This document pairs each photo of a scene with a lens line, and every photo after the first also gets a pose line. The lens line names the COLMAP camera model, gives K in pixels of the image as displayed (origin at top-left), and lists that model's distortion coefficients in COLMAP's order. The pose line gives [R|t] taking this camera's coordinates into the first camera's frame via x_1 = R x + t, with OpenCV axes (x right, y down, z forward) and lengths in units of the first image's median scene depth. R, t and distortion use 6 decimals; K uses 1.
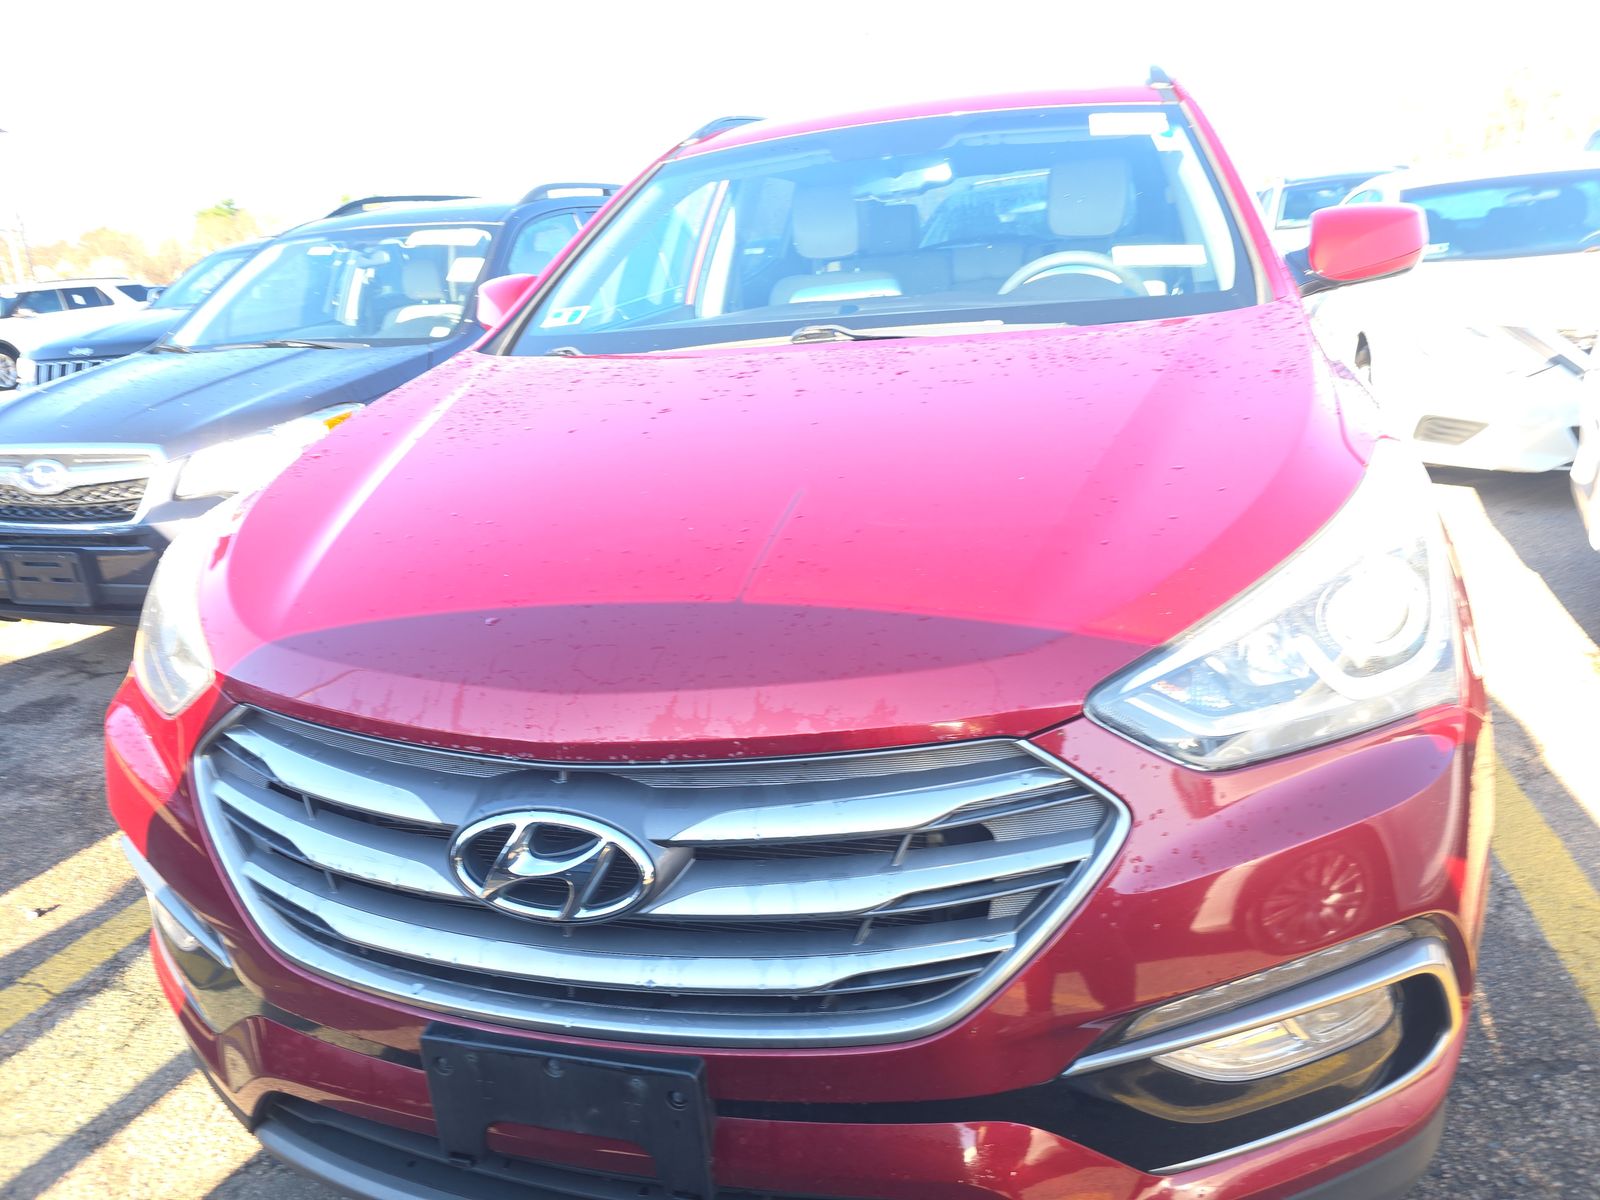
lens RADIAL K [[1081.6, 0, 800.0], [0, 1081.6, 600.0], [0, 0, 1]] dist [0.004632, -0.000755]
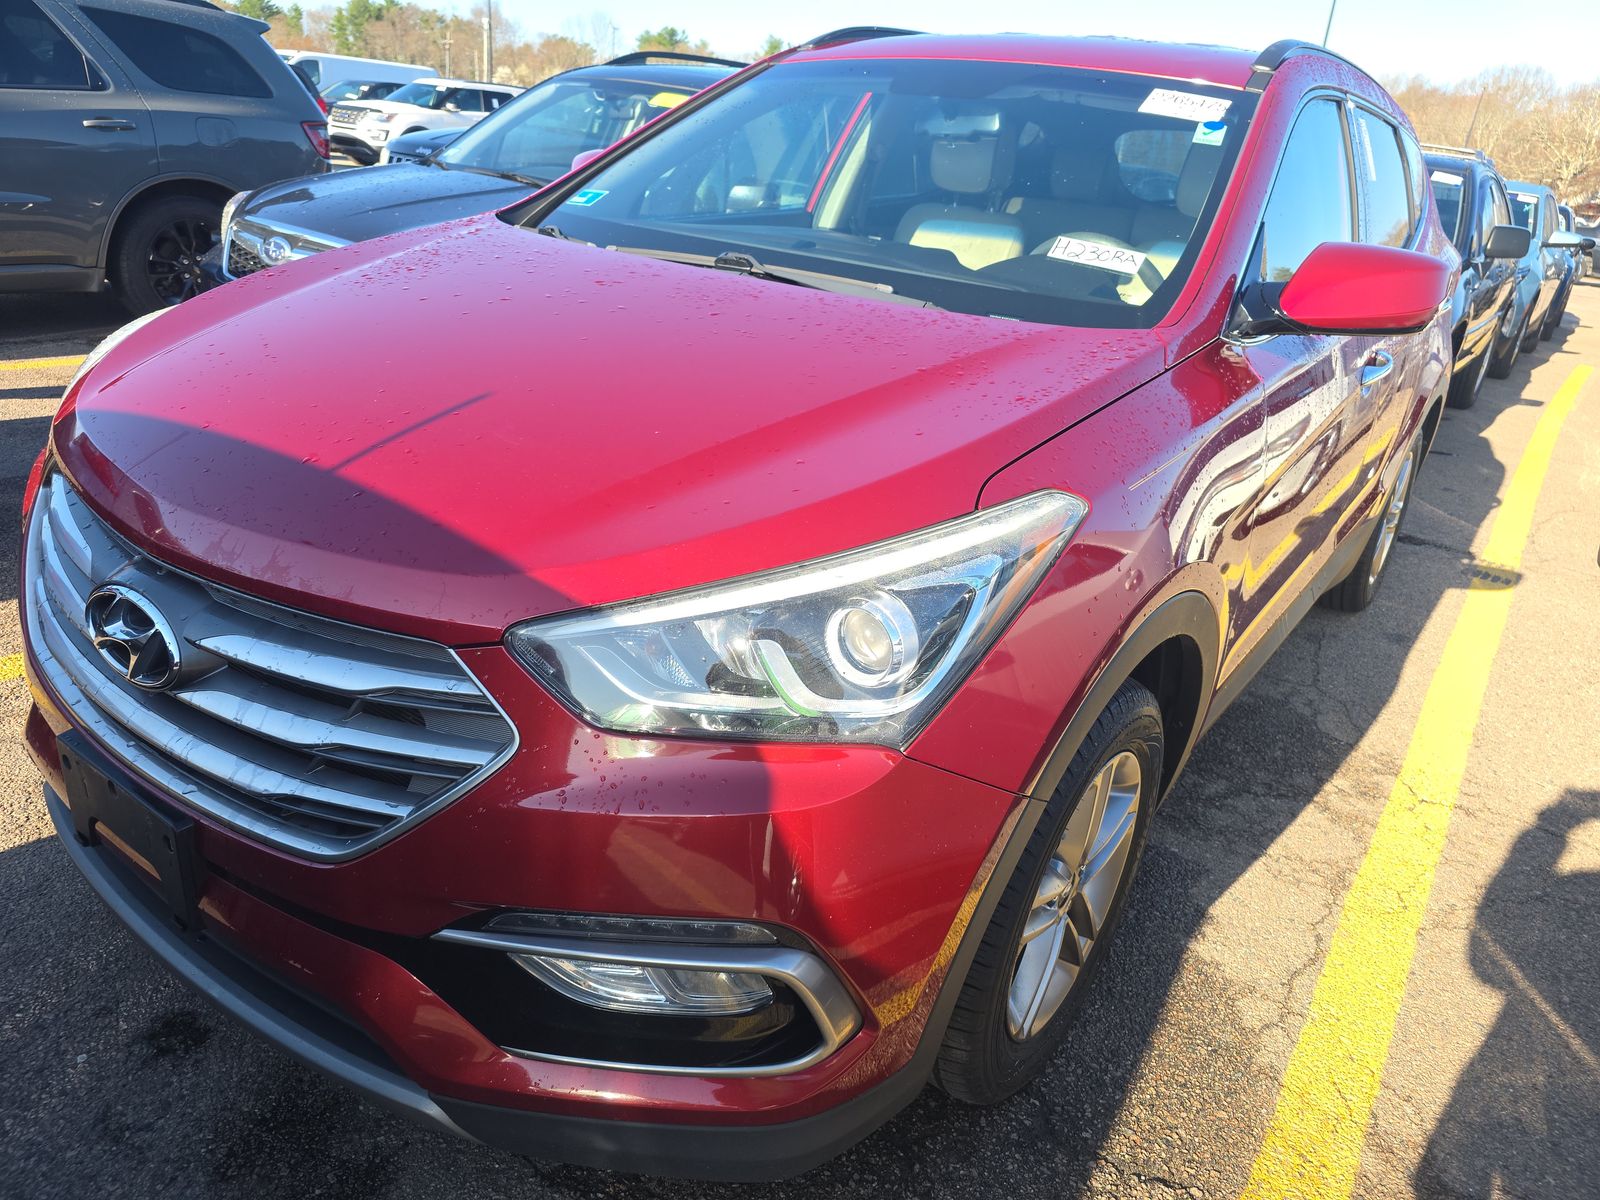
lens RADIAL K [[1063.9, 0, 800.1], [0, 1063.9, 631.3], [0, 0, 1]] dist [-0.004082, -0.001527]
pose [[0.926974, 0.292649, -0.234683, 0.305313], [-0.263439, 0.953236, 0.148126, -0.056378], [0.267057, -0.075484, 0.960720, 0.015073]]
